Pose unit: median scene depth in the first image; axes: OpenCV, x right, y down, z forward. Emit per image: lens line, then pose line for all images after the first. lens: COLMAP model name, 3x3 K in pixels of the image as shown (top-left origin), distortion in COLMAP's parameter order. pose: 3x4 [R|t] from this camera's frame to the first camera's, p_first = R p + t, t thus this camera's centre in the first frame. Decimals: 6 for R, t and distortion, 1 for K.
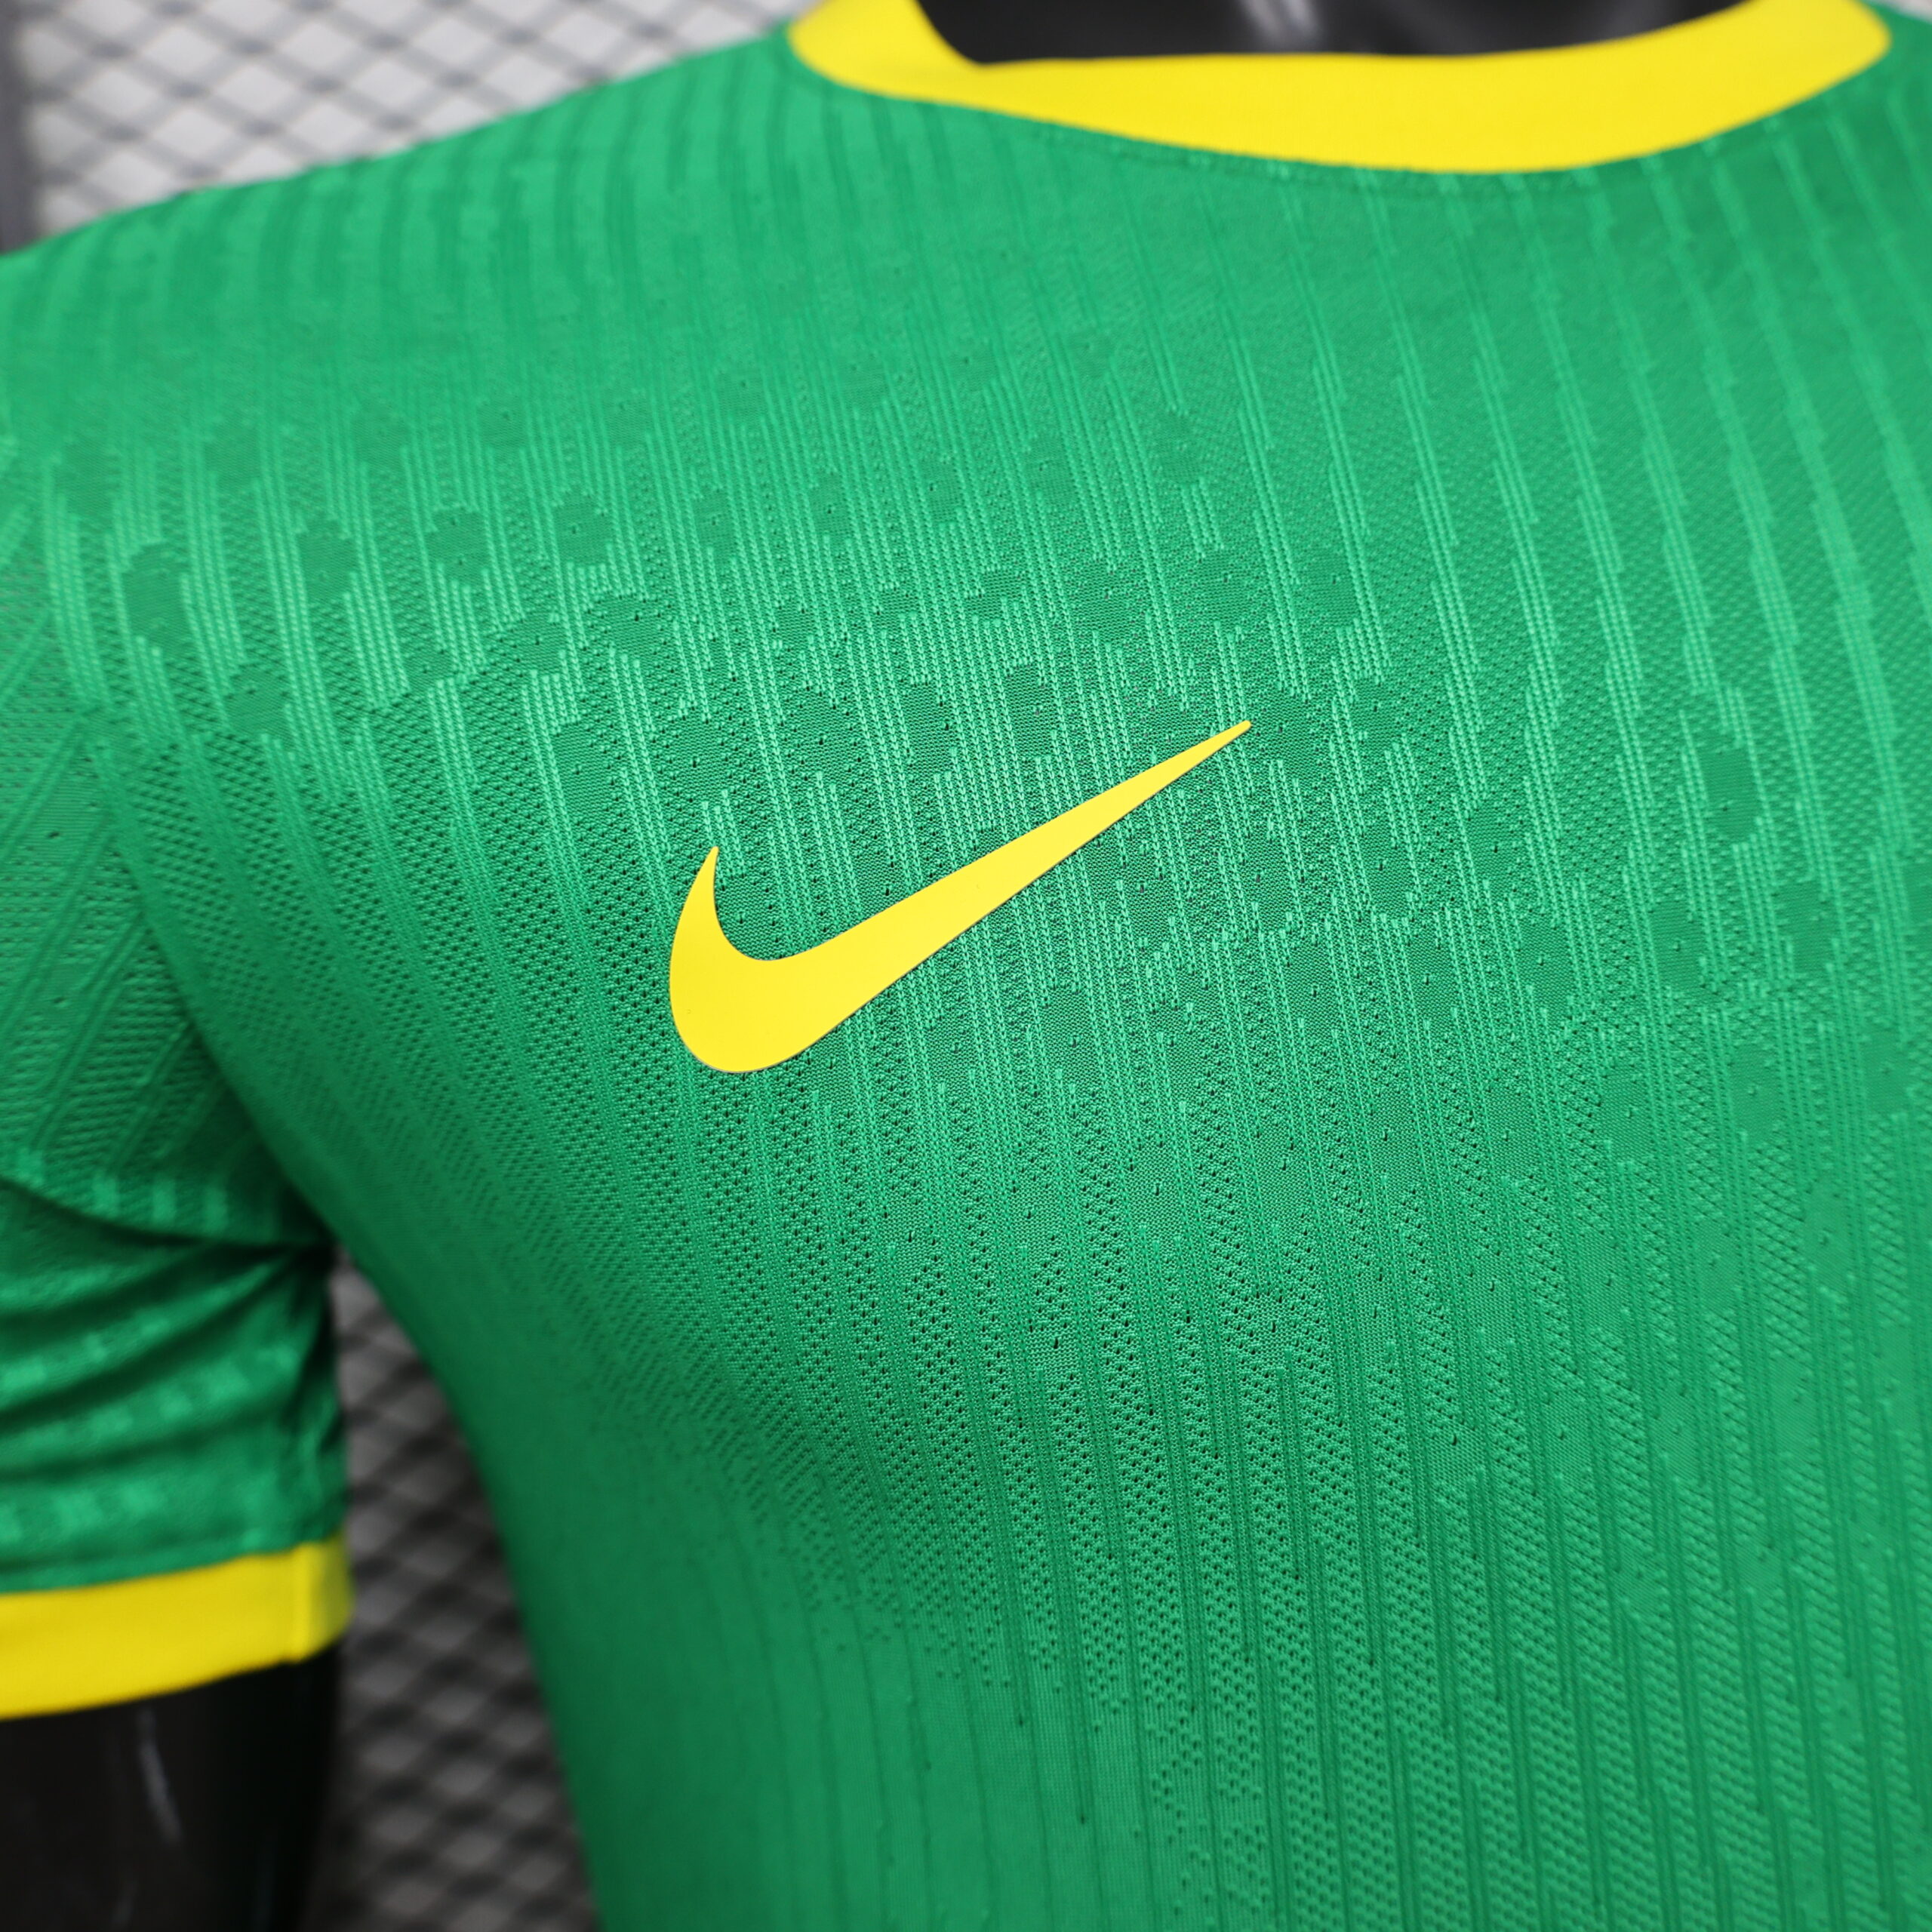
lens RADIAL K [[2054.3, 0, 969.9], [0, 2054.3, 1006.7], [0, 0, 1]] dist [-0.011652, 0.012868]
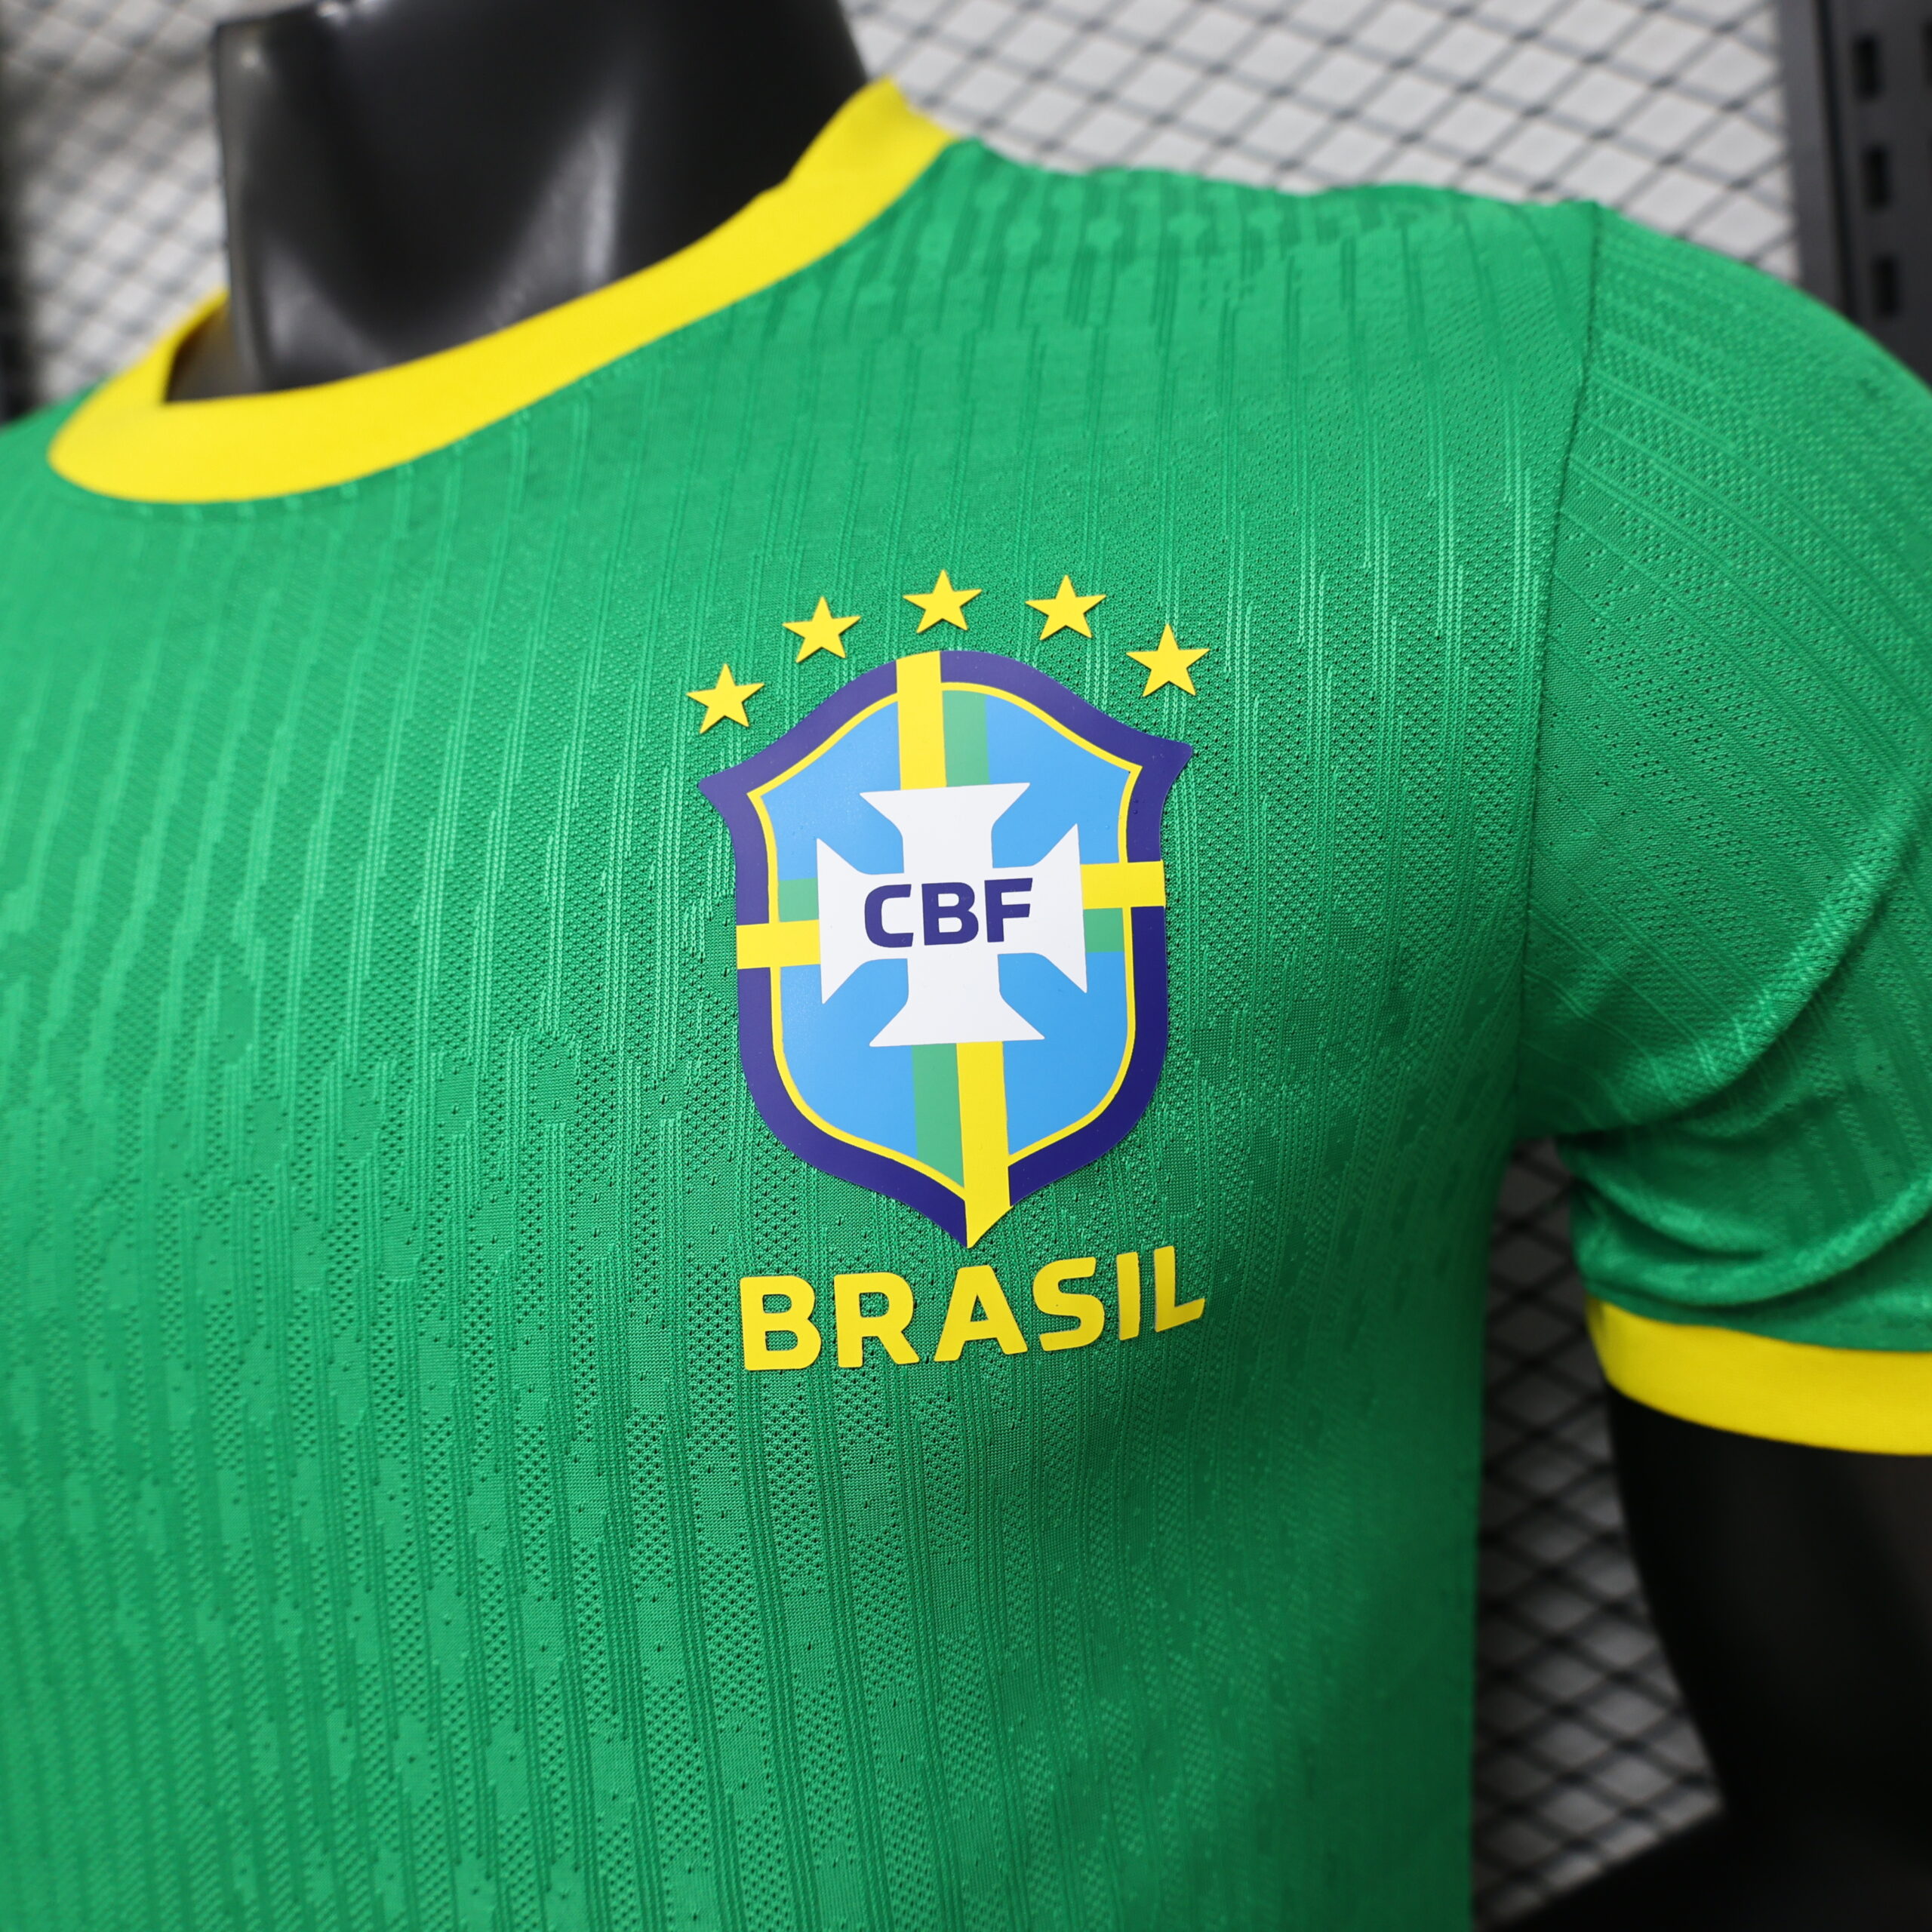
lens RADIAL K [[2008.3, 0, 923.0], [0, 2008.3, 971.6], [0, 0, 1]] dist [0.004757, -0.003510]
pose [[0.885881, 0.028433, -0.463040, 1.353718], [-0.007447, 0.998863, 0.047087, -0.201512], [0.463853, -0.038265, 0.885085, 0.092633]]
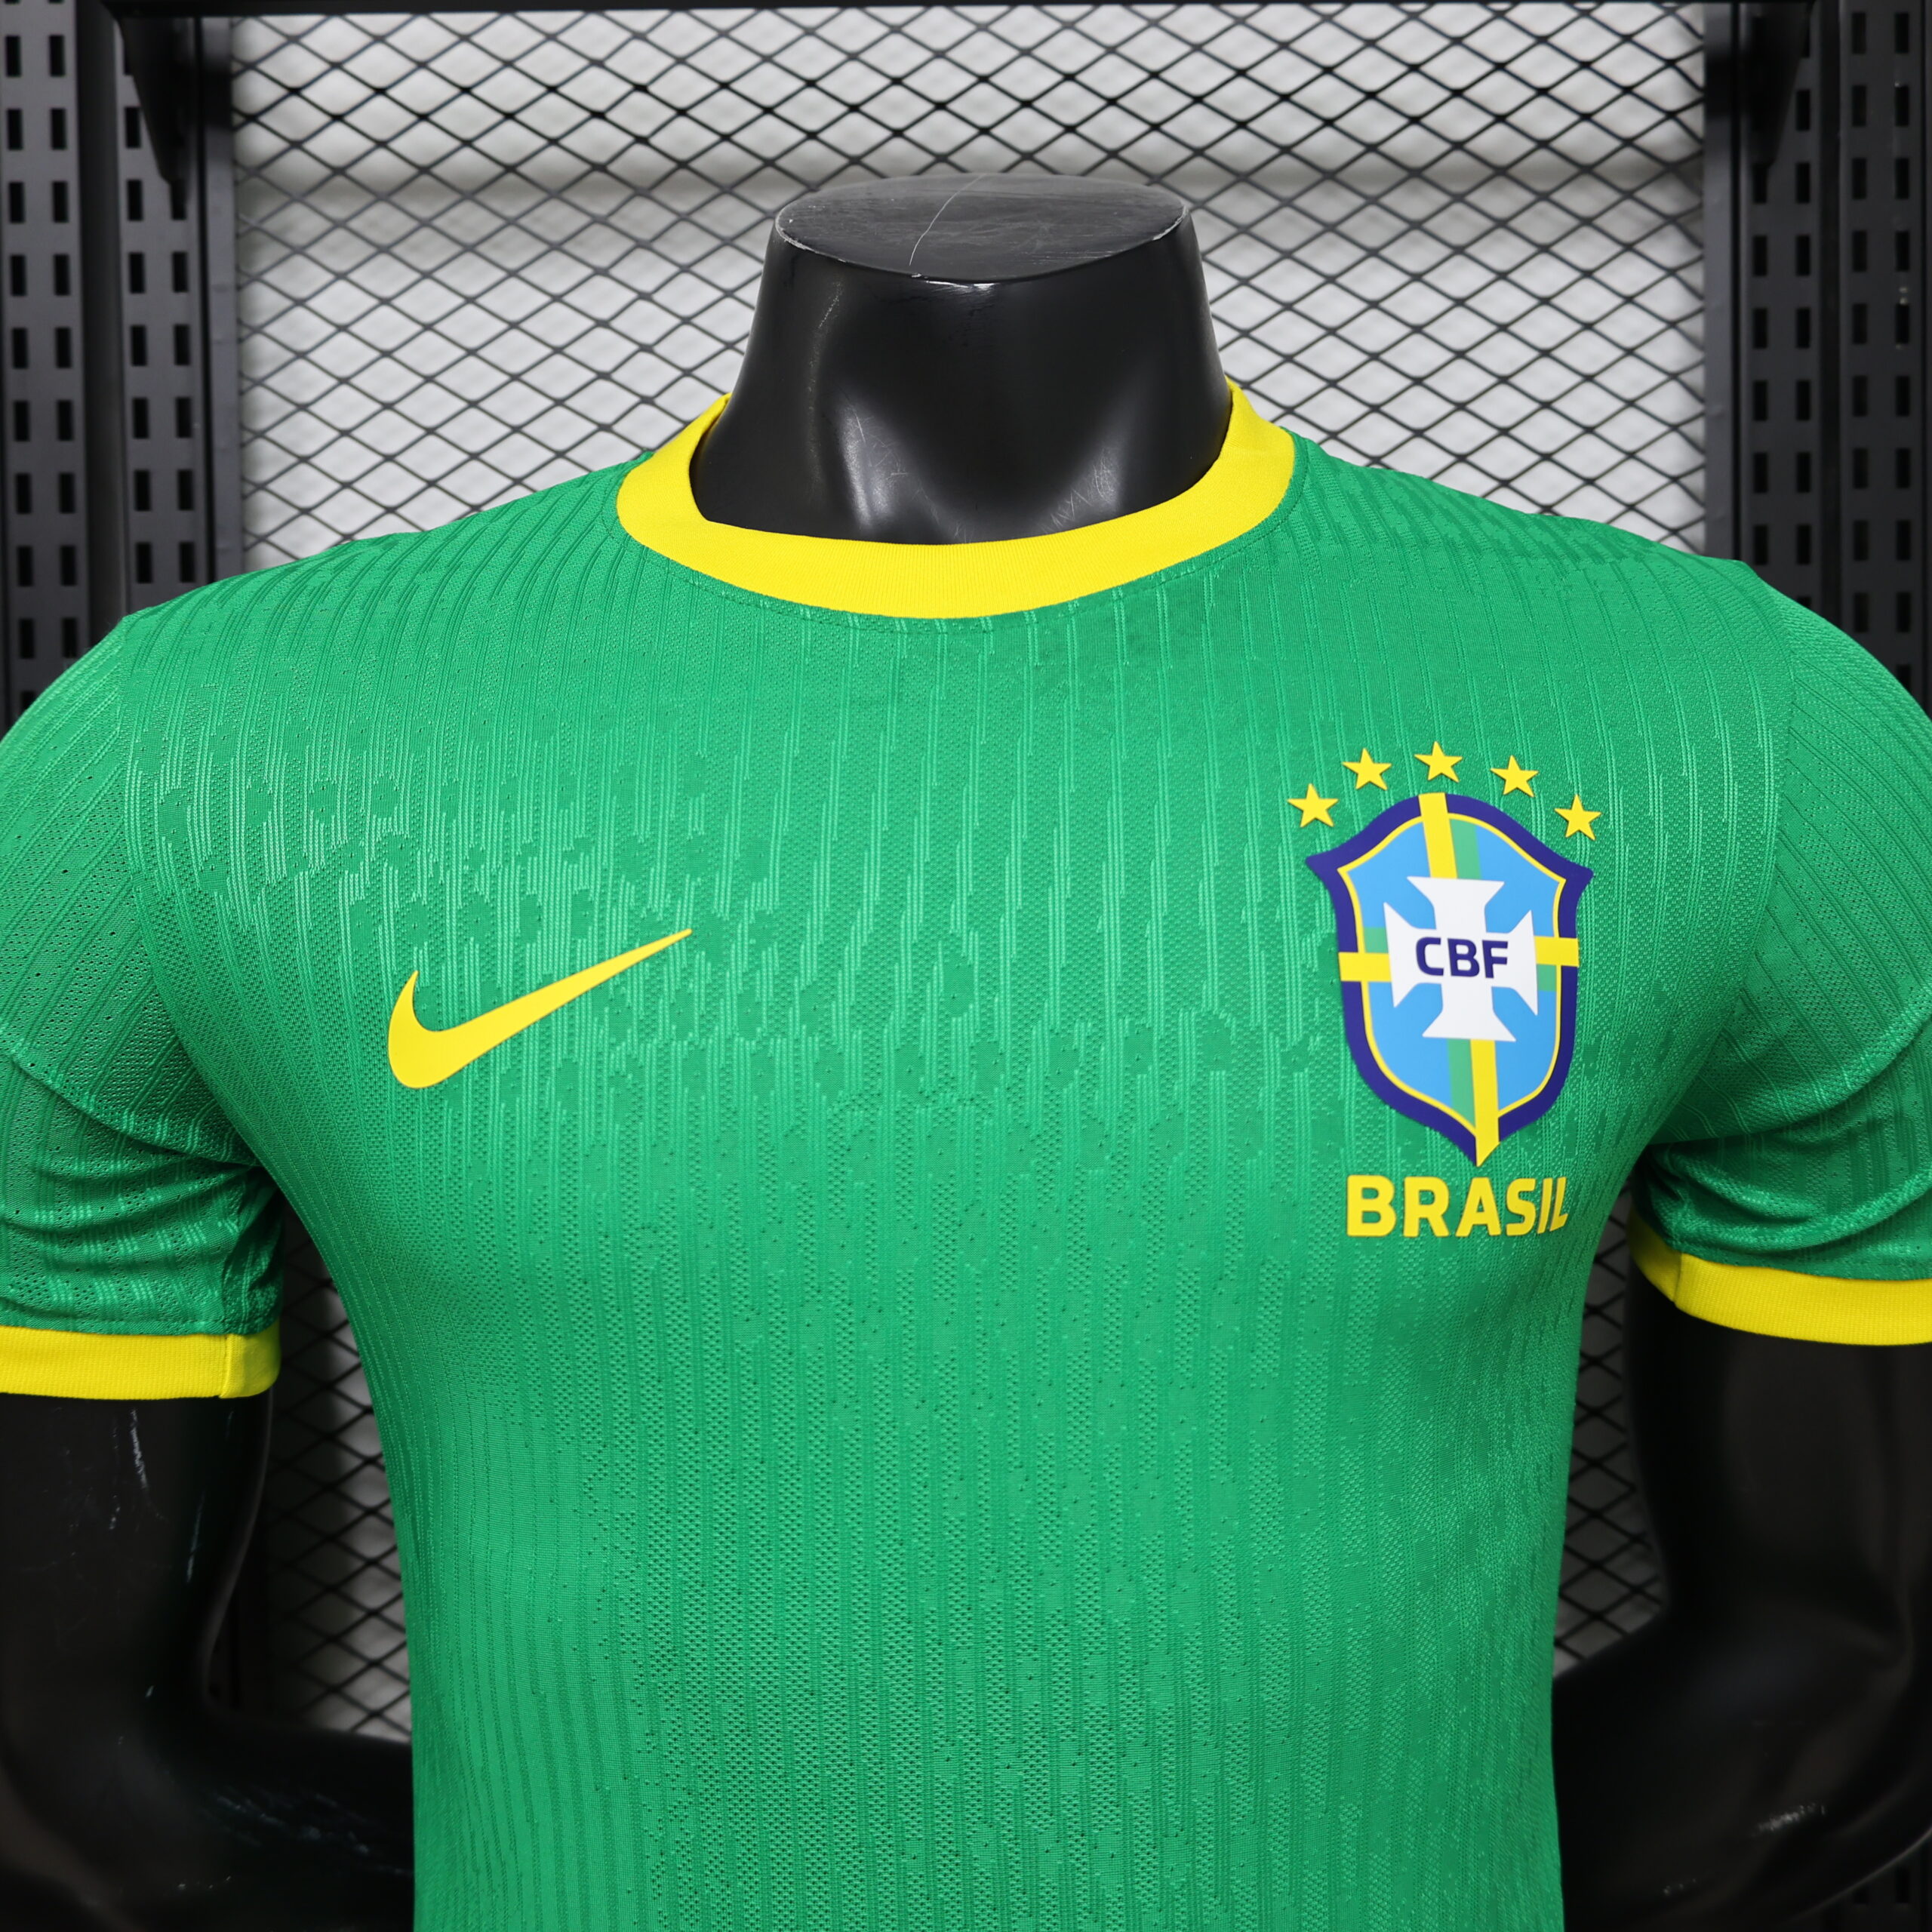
lens RADIAL K [[2054.3, 0, 969.9], [0, 2054.3, 1006.7], [0, 0, 1]] dist [-0.011652, 0.012868]
pose [[0.982426, 0.091078, -0.162925, 0.691188], [-0.095903, 0.995148, -0.021981, -0.050468], [0.160133, 0.037220, 0.986394, -0.807276]]
